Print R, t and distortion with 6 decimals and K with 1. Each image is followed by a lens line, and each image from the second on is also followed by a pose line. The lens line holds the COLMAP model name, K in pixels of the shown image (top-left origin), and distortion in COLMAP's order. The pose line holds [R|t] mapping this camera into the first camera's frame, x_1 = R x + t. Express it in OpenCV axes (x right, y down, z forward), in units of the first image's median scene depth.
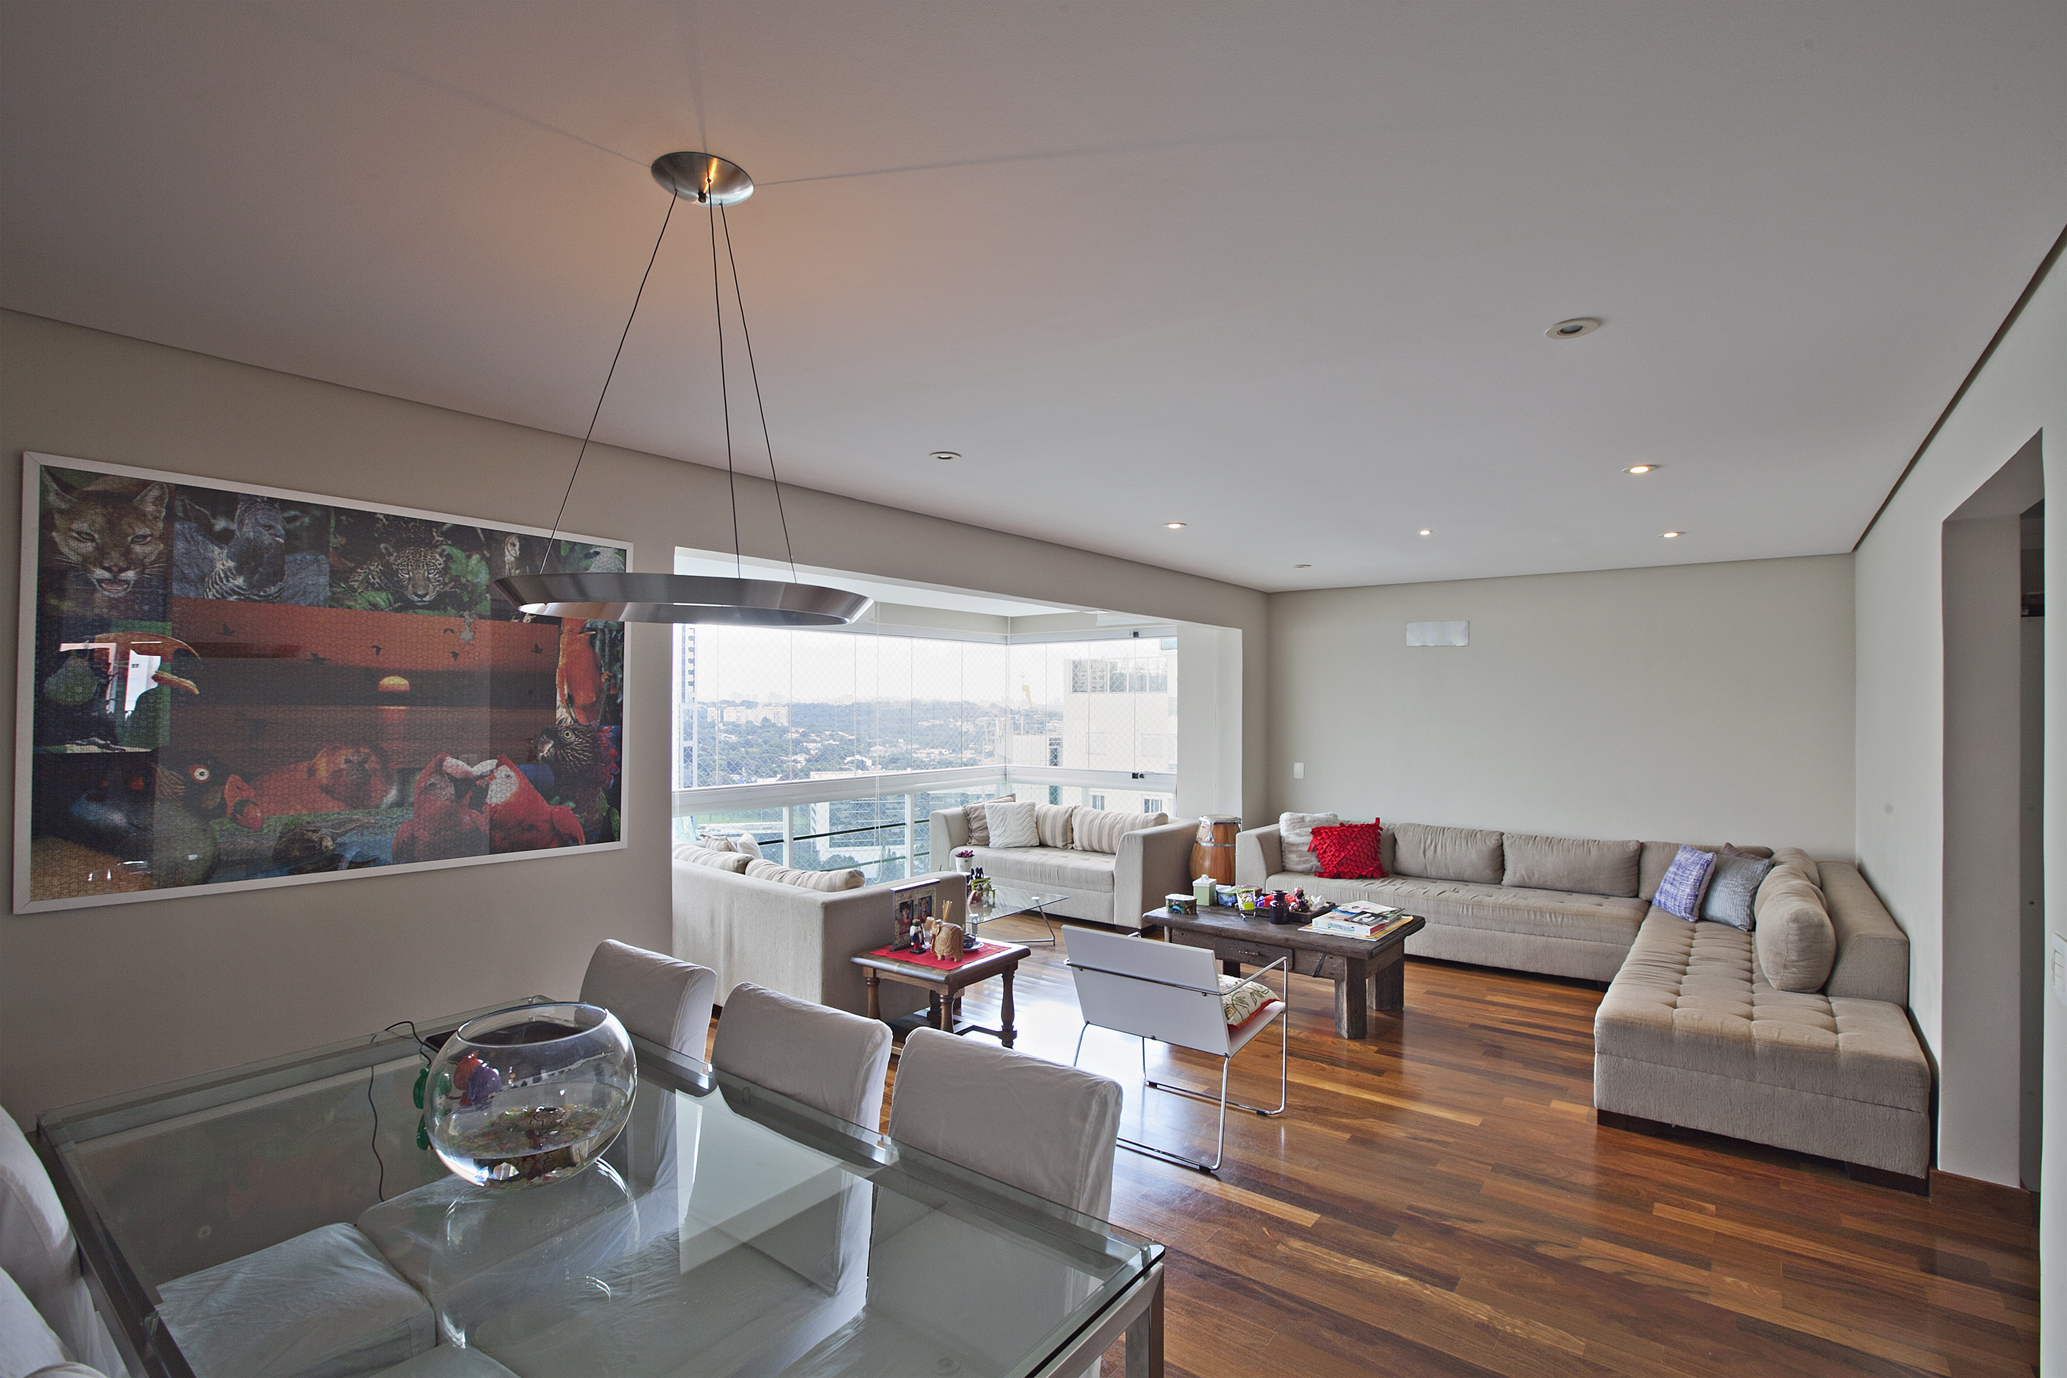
lens RADIAL K [[952.2, 0, 1042.2], [0, 952.2, 697.5], [0, 0, 1]] dist [-0.053494, 0.014871]
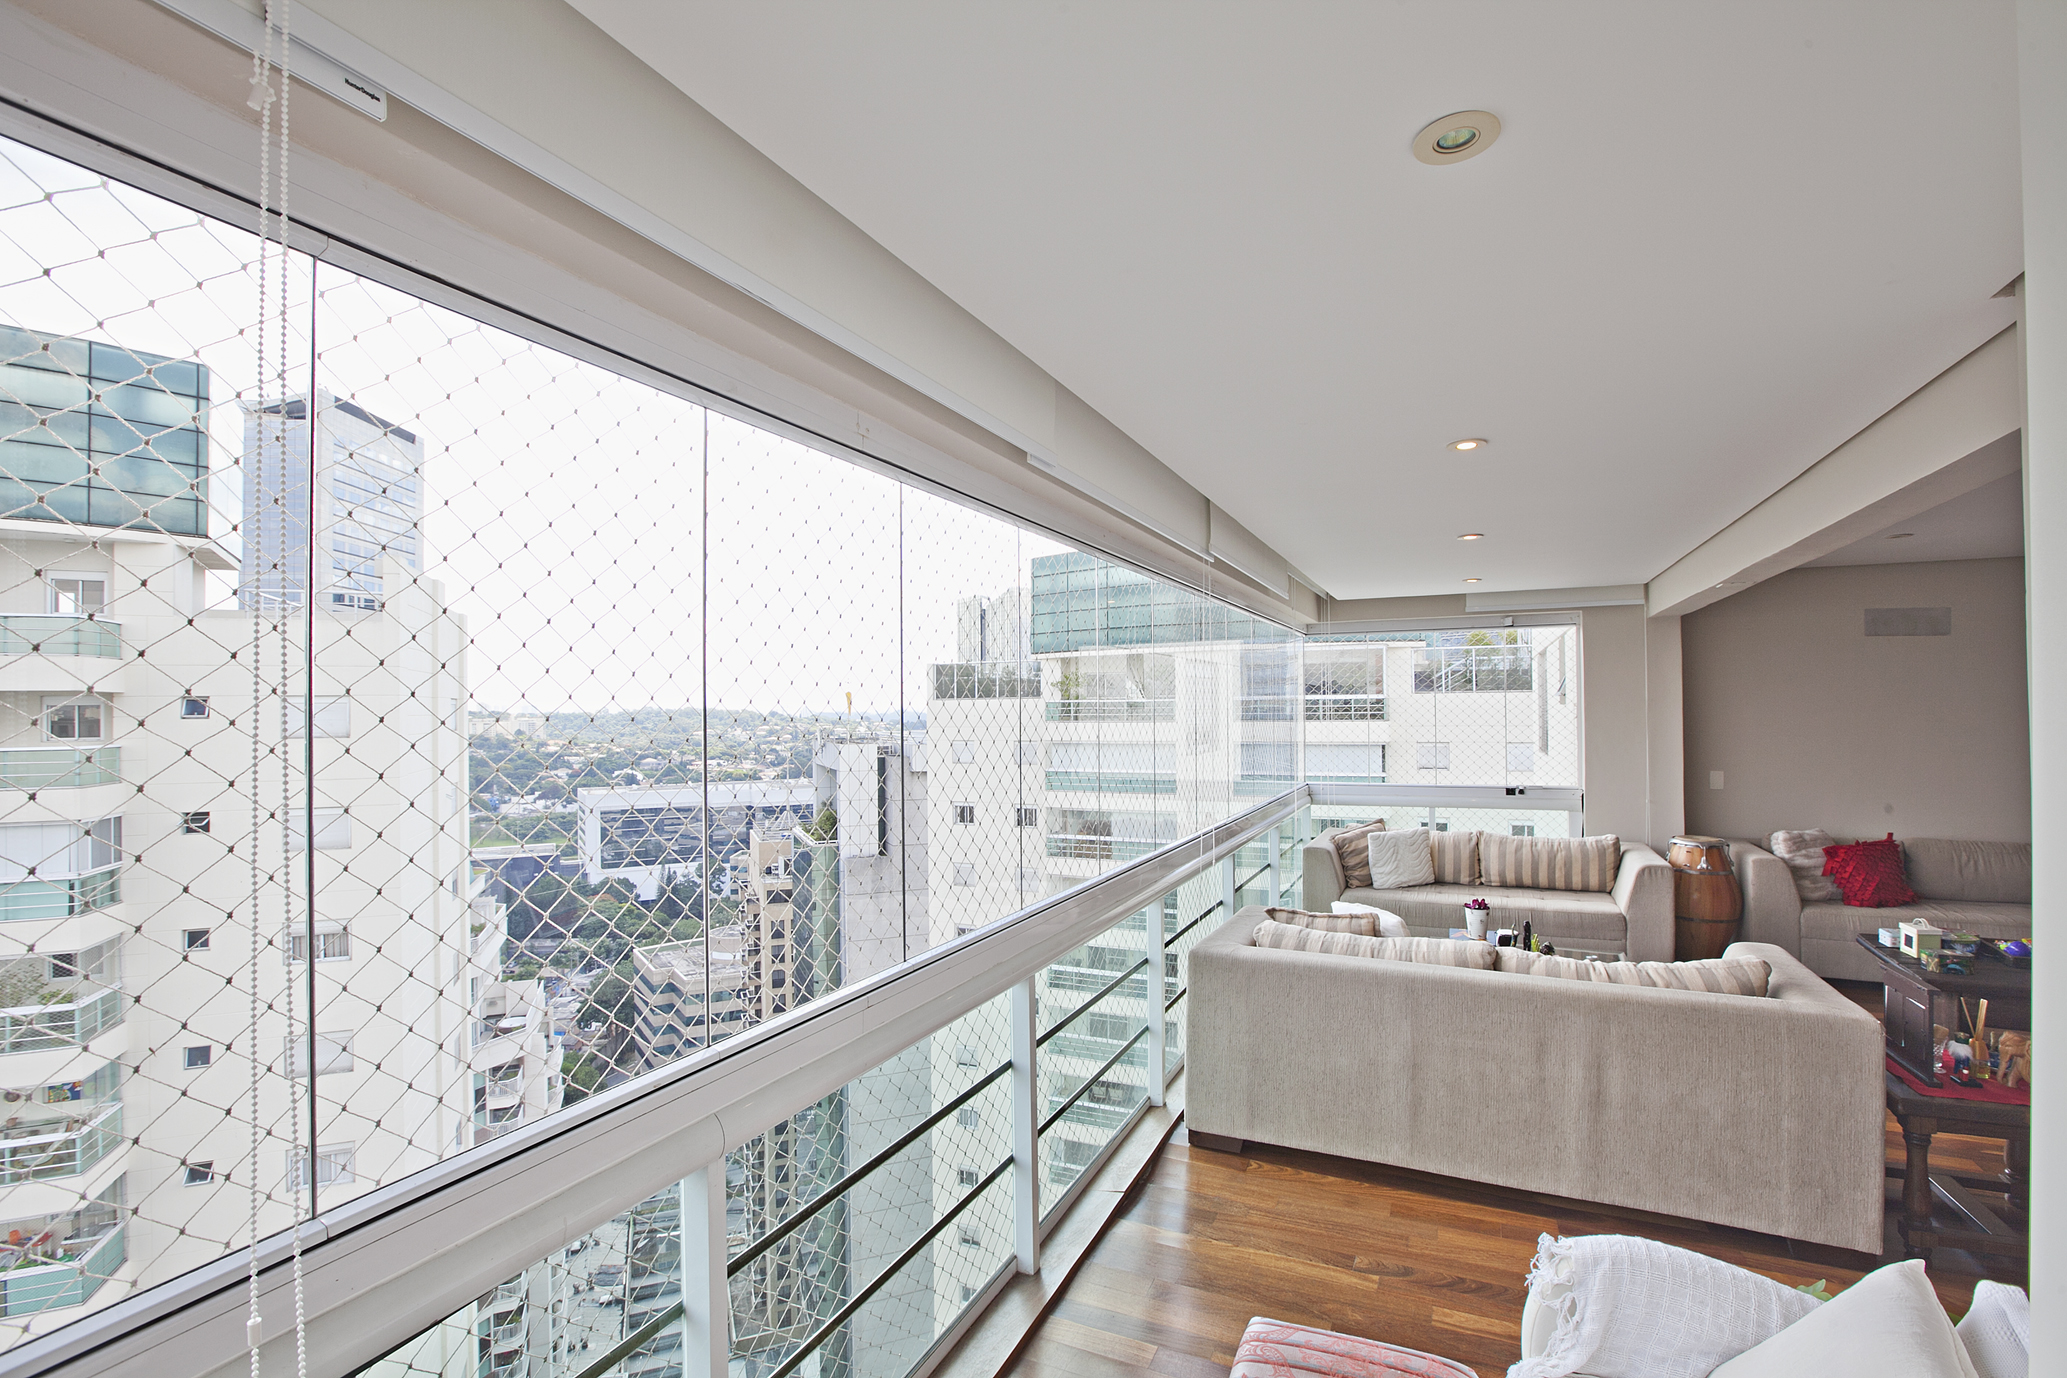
lens RADIAL K [[952.2, 0, 1042.2], [0, 952.2, 697.5], [0, 0, 1]] dist [-0.053494, 0.014871]
pose [[0.973952, -0.006423, 0.226662, -0.583268], [0.008166, 0.999944, -0.006755, 0.003425], [-0.226606, 0.008430, 0.973950, 0.355306]]
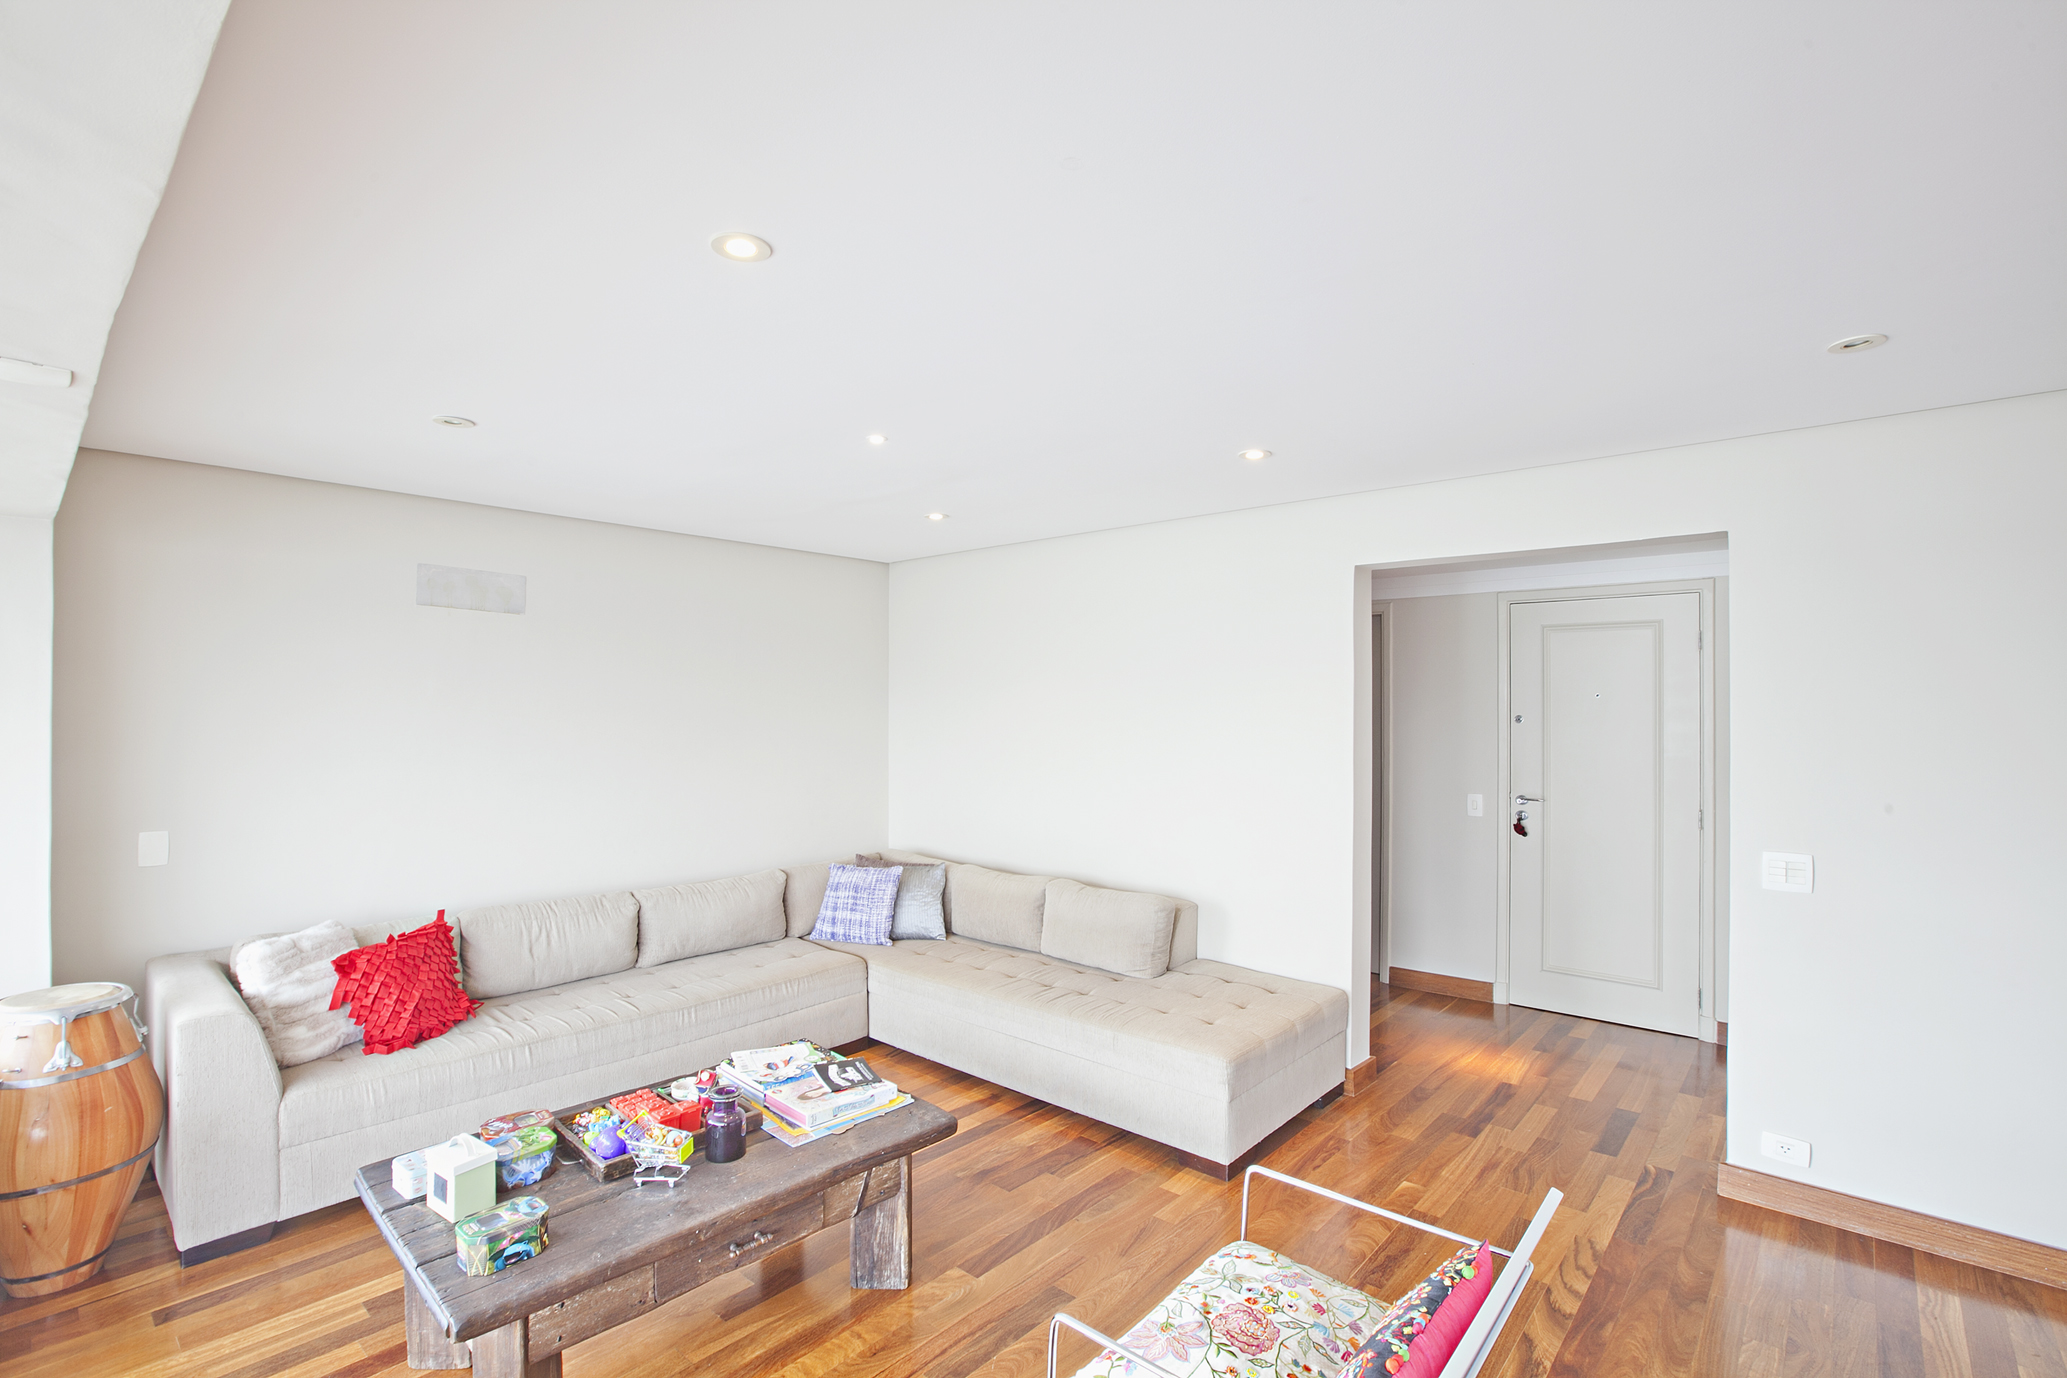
lens RADIAL K [[952.2, 0, 1042.2], [0, 952.2, 697.5], [0, 0, 1]] dist [-0.053494, 0.014871]
pose [[0.063375, 0.008147, 0.997957, -0.164827], [-0.009377, 0.999927, -0.007567, 0.004183], [-0.997946, -0.008878, 0.063446, 0.611474]]
